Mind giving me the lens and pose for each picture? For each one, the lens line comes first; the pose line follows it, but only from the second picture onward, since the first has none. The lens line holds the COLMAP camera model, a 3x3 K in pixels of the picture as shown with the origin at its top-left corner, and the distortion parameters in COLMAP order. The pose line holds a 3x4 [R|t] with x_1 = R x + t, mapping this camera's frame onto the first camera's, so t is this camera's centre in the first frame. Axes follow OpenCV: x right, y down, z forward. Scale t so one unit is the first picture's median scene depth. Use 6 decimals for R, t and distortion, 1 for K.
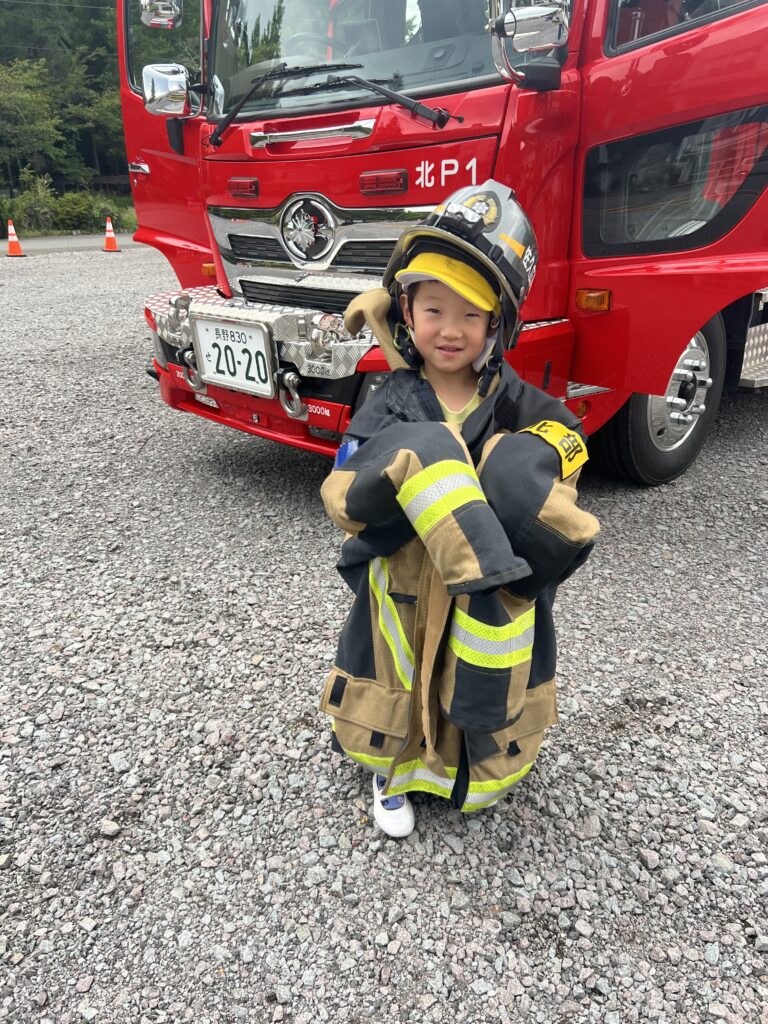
lens RADIAL K [[819.9, 0, 383.2], [0, 819.9, 523.4], [0, 0, 1]] dist [0.094979, -0.113472]
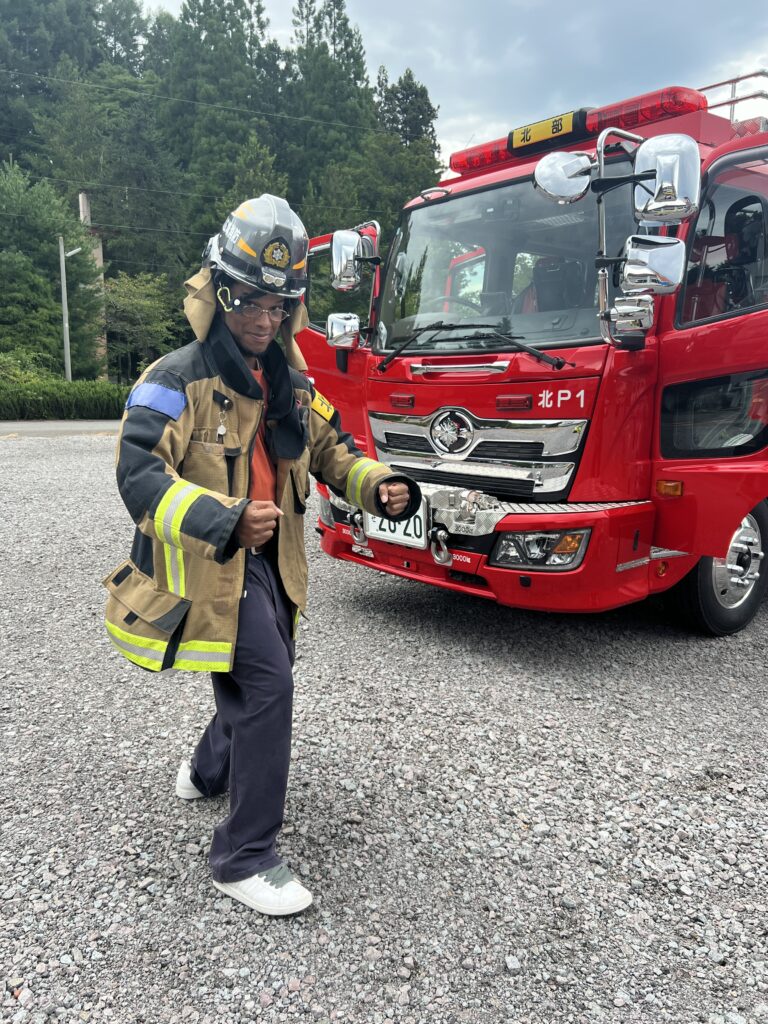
lens RADIAL K [[819.9, 0, 383.2], [0, 819.9, 523.4], [0, 0, 1]] dist [0.094979, -0.113472]
pose [[0.997076, 0.039944, -0.065144, -0.124760], [-0.052813, 0.976341, -0.209686, 0.097677], [0.055227, 0.212513, 0.975596, -0.343117]]
